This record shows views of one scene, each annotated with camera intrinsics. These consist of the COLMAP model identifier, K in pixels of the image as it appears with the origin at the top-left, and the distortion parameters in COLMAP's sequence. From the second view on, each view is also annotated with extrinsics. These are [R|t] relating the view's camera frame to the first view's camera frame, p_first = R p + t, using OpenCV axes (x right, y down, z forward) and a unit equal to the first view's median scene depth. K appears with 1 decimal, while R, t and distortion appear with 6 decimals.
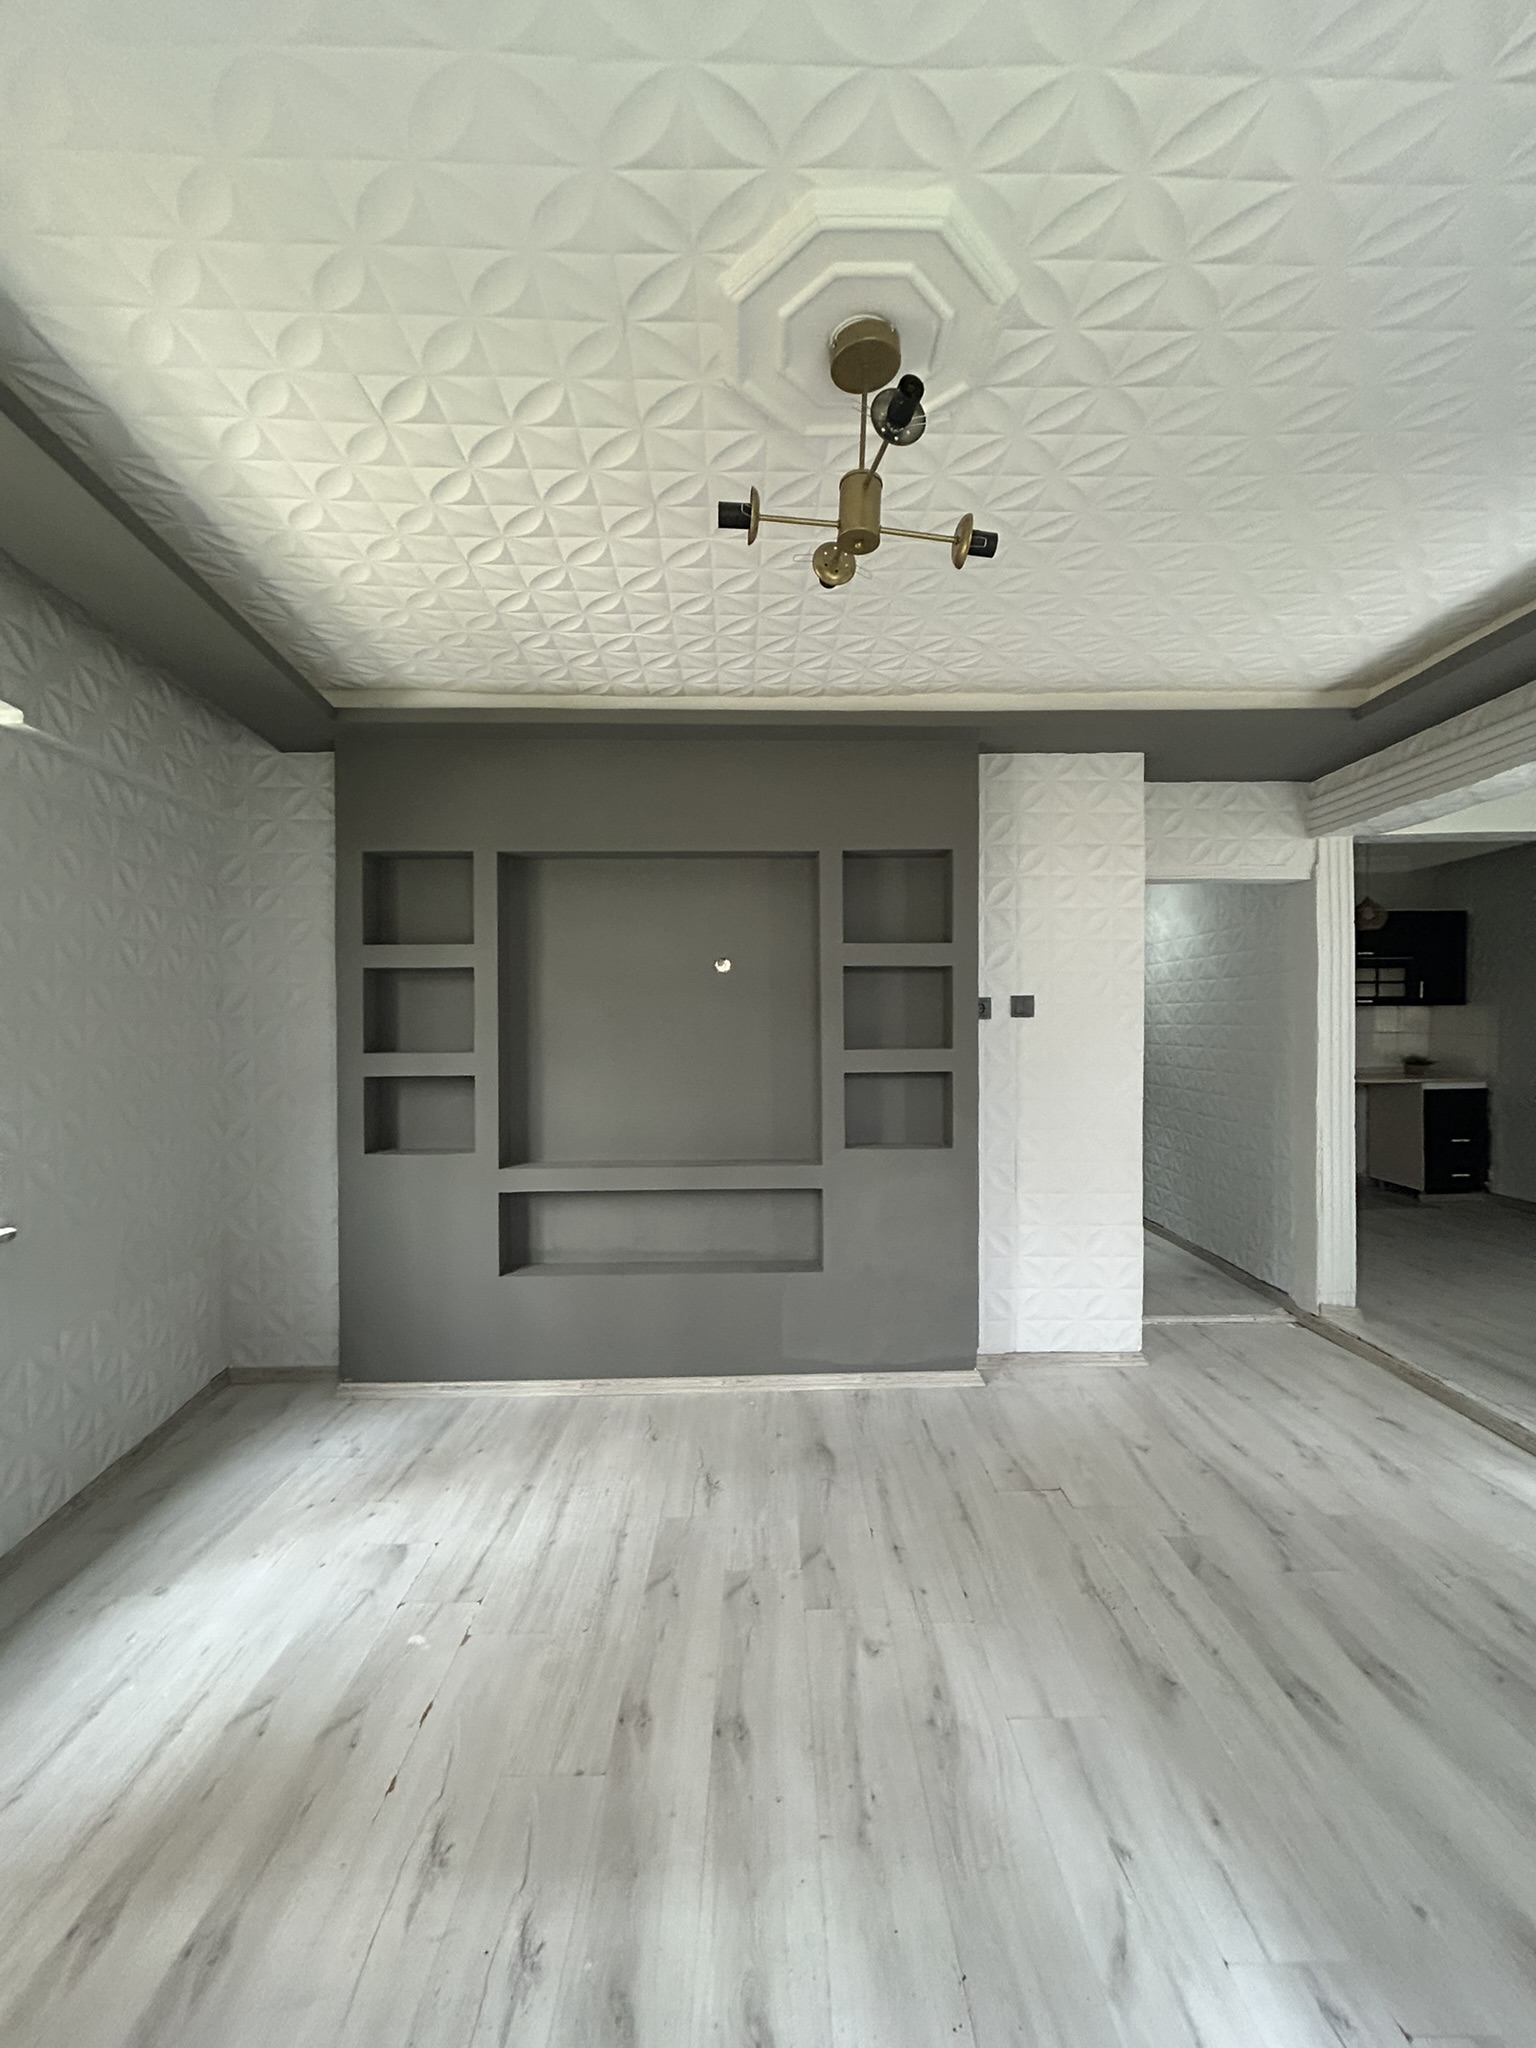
lens RADIAL K [[815.0, 0, 774.3], [0, 815.0, 1021.0], [0, 0, 1]] dist [0.000831, 0.000054]
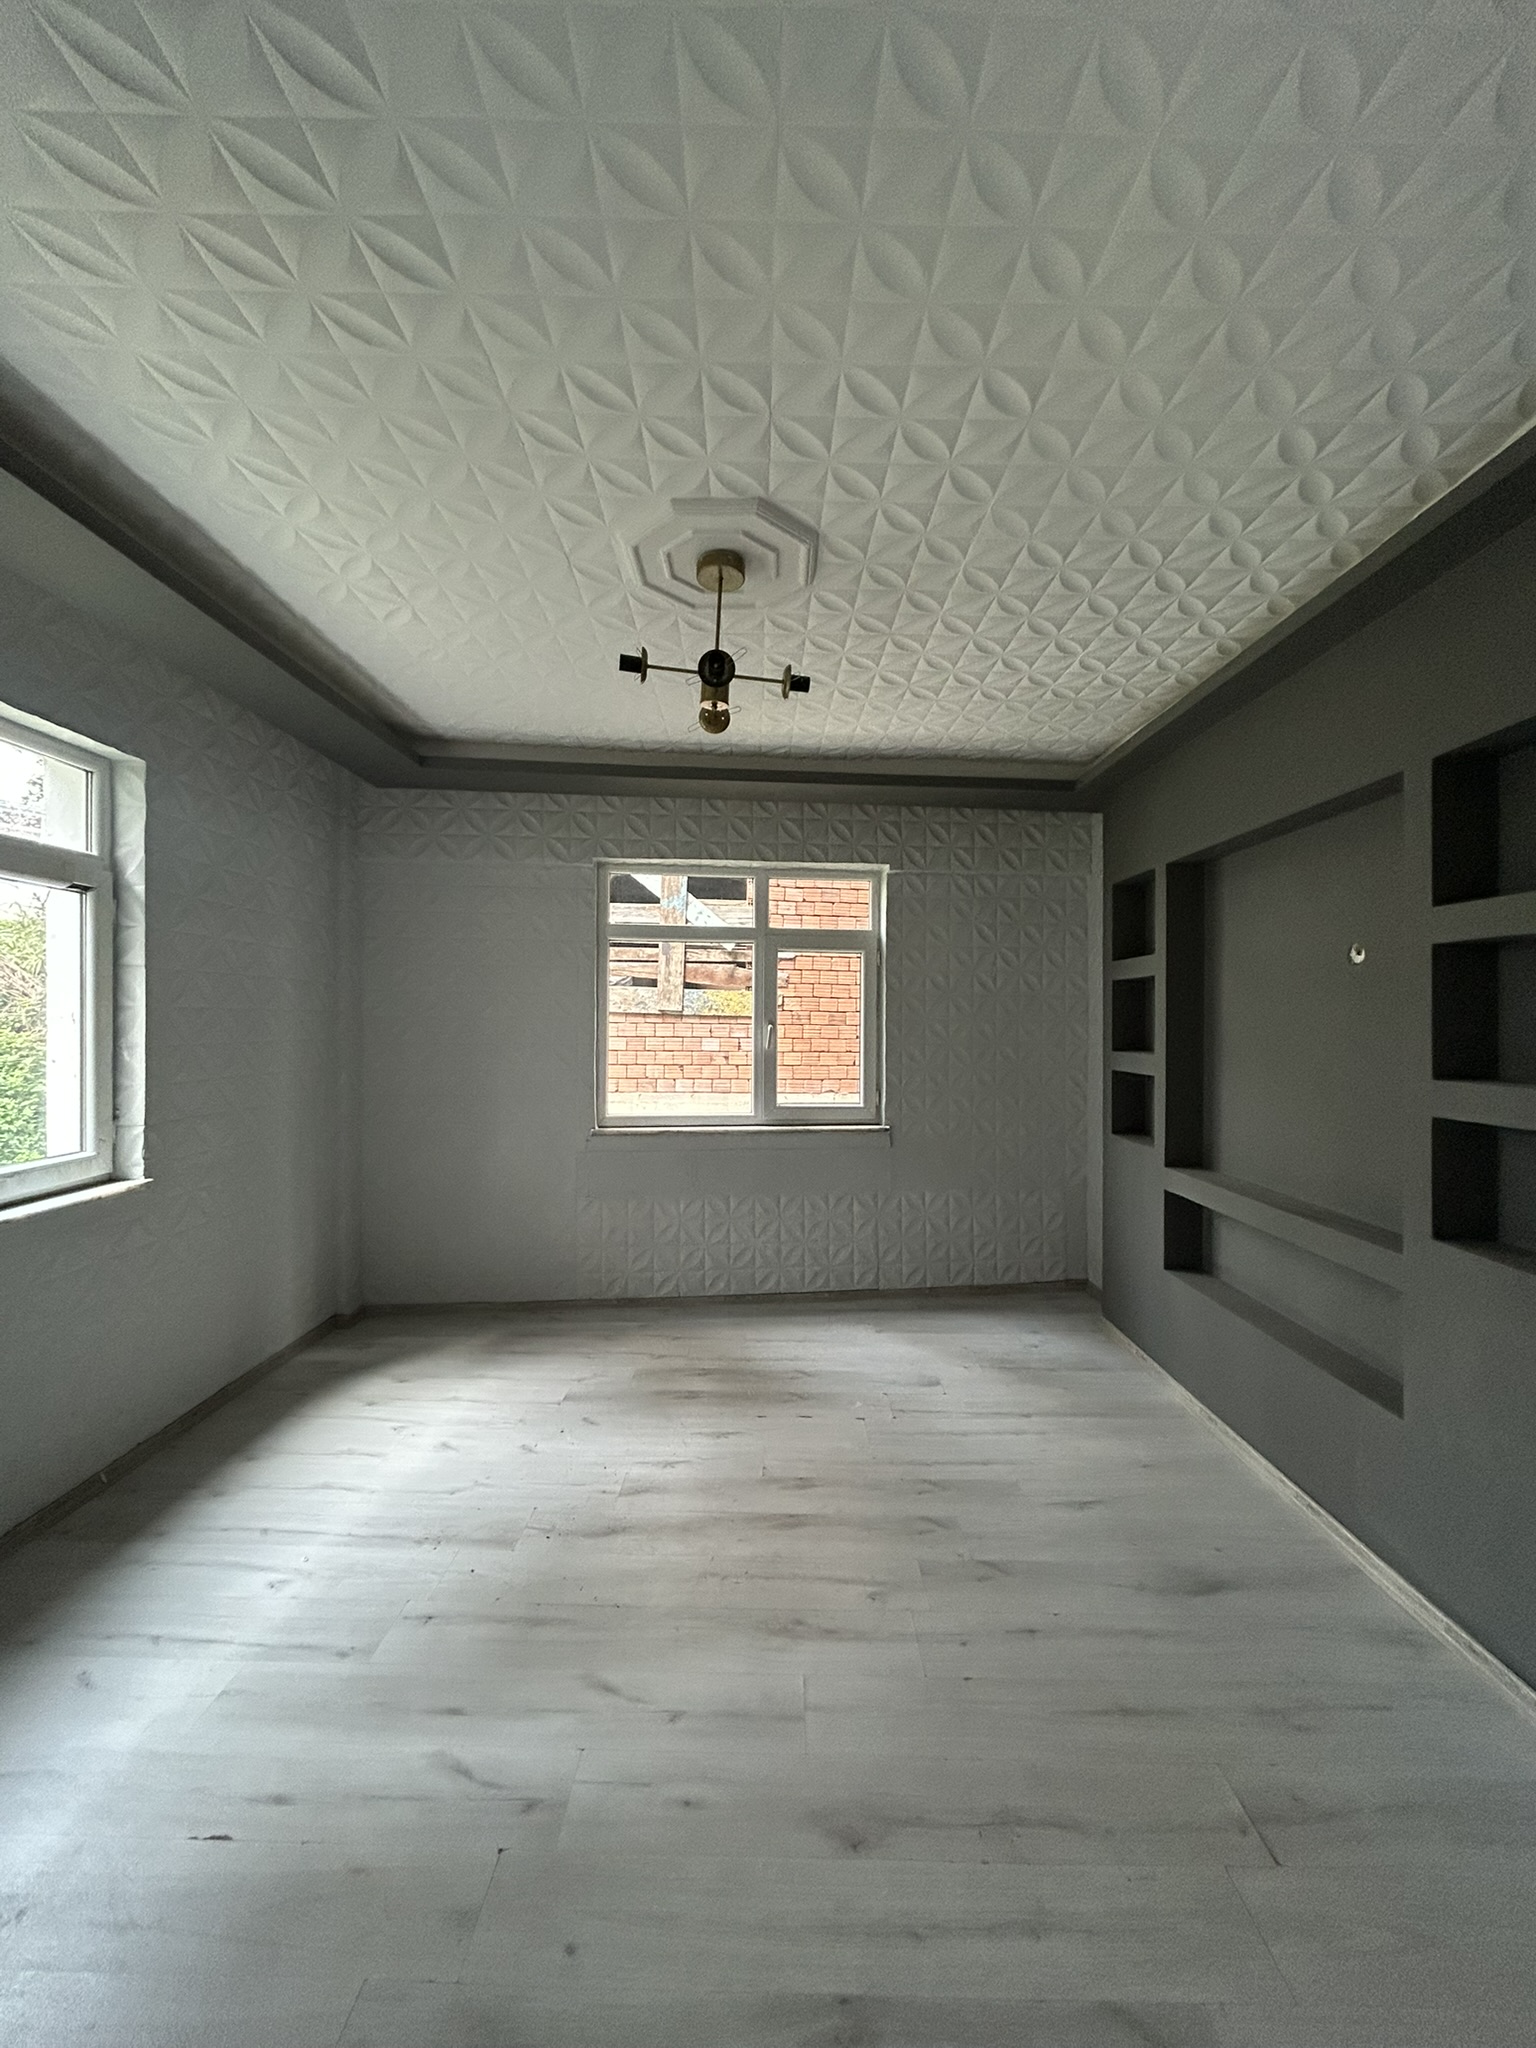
lens RADIAL K [[815.0, 0, 766.0], [0, 815.0, 1017.0], [0, 0, 1]] dist [0.000831, 0.000054]
pose [[-0.015094, 0.001293, -0.999885, 1.287619], [-0.008236, 0.999965, 0.001417, -0.014657], [0.999852, 0.008256, -0.015083, 0.904921]]
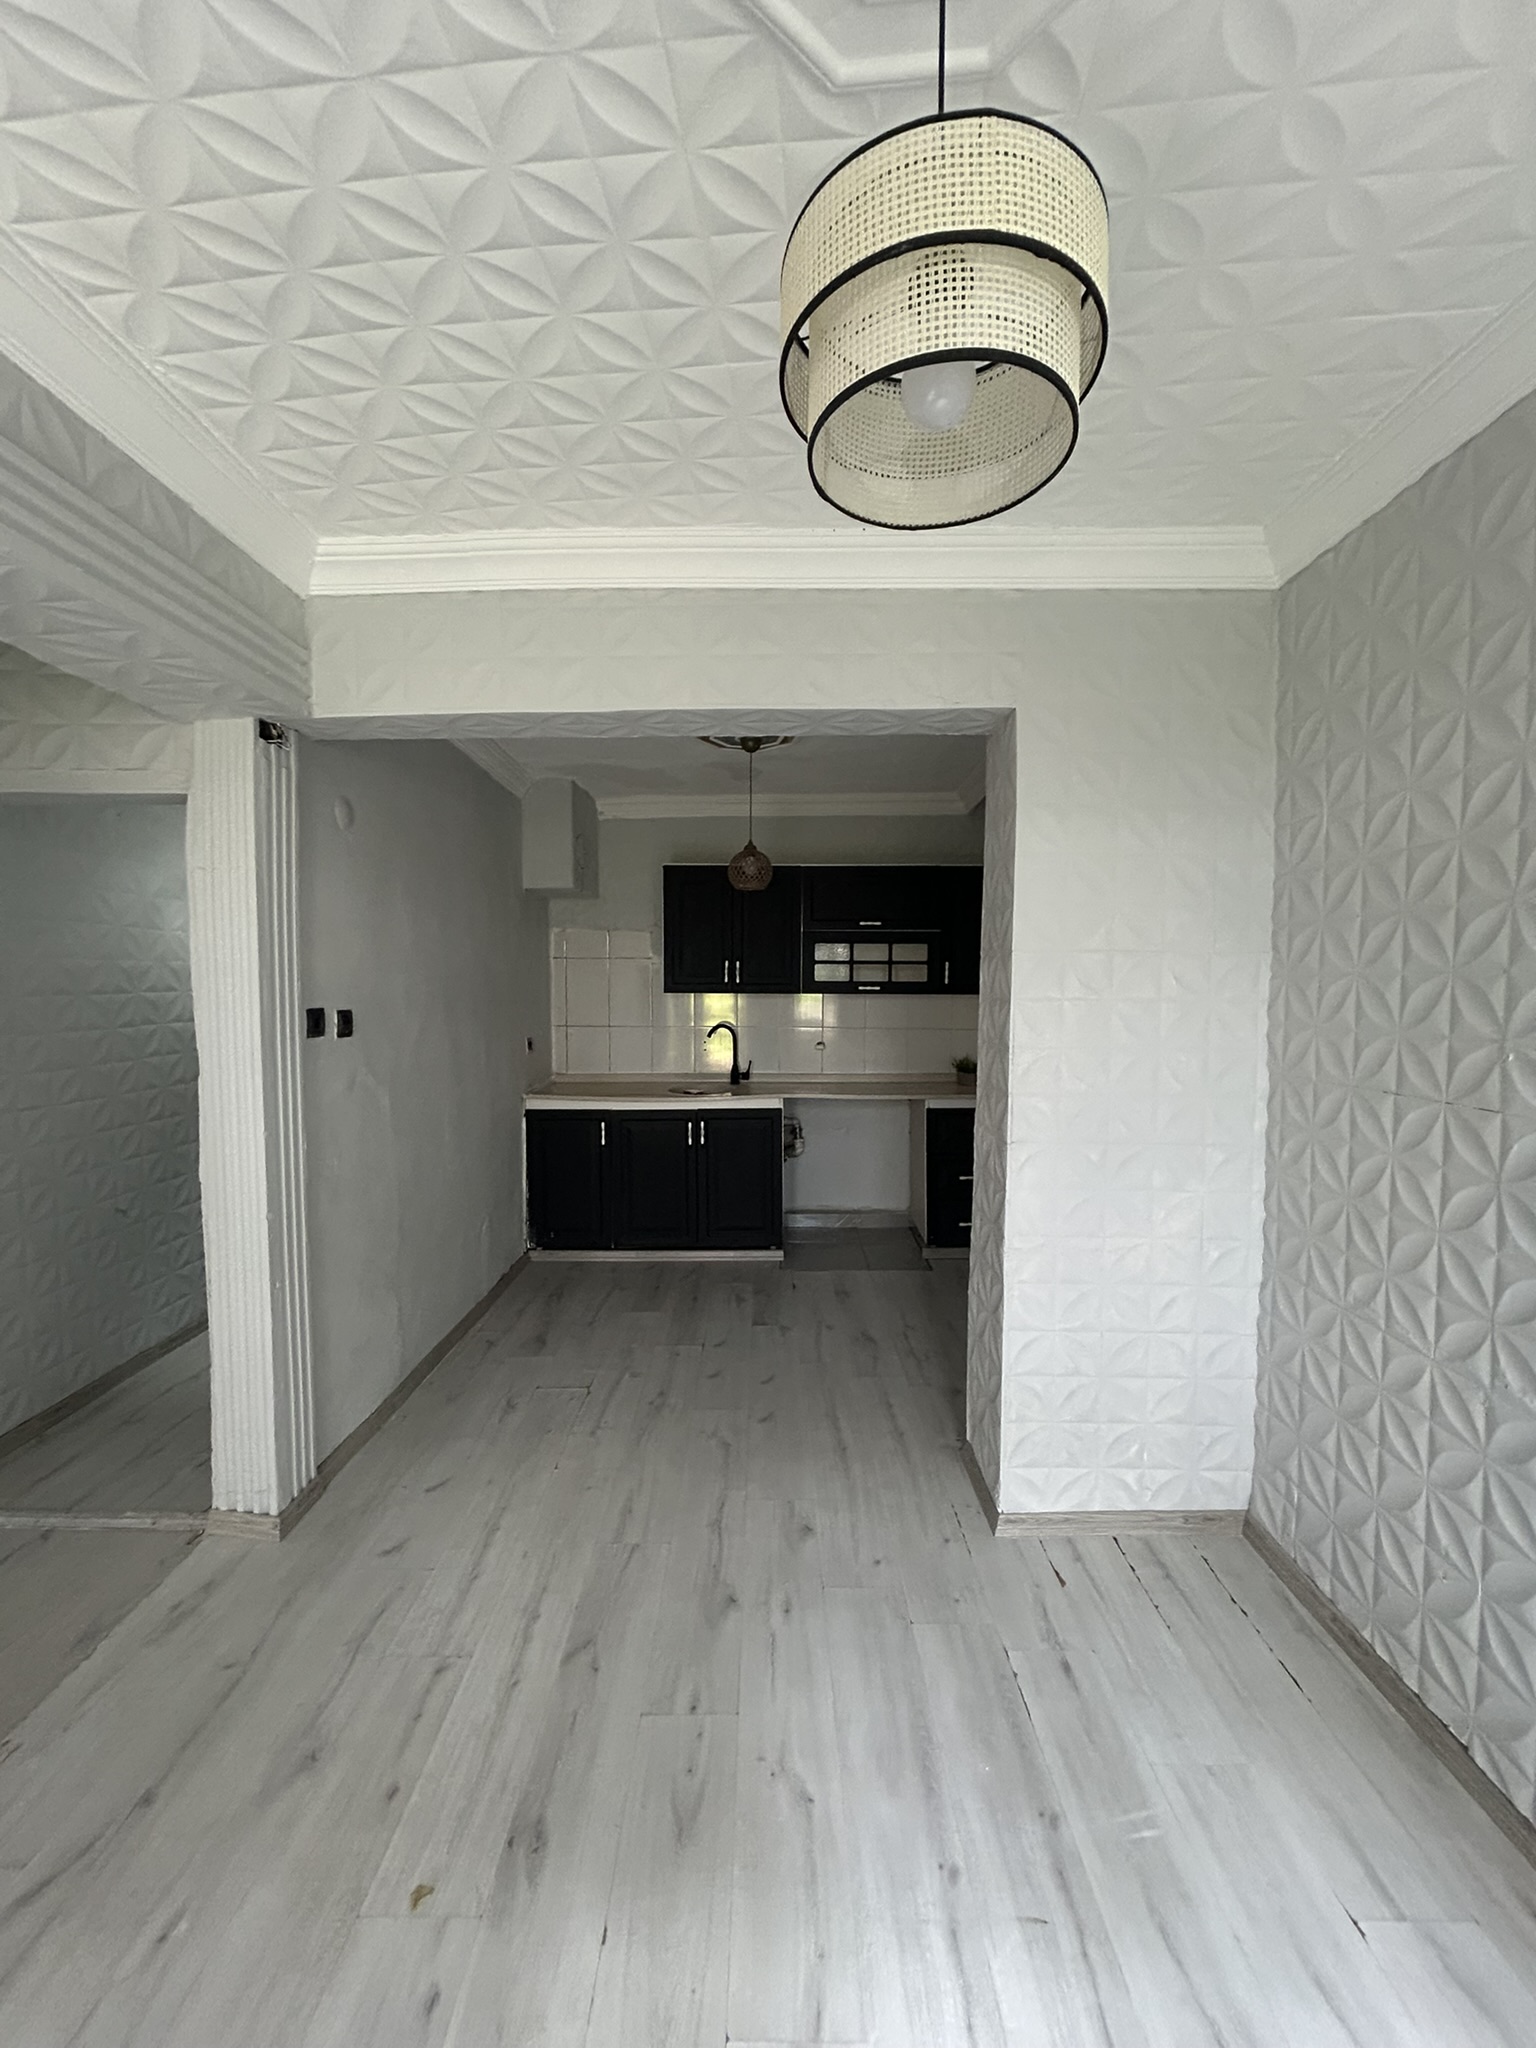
lens RADIAL K [[815.0, 0, 769.2], [0, 815.0, 1027.7], [0, 0, 1]] dist [0.000831, 0.000054]
pose [[0.999655, 0.006066, -0.025570, 0.491092], [-0.005033, 0.999176, 0.040285, -0.013289], [0.025793, -0.040143, 0.998861, 0.188737]]
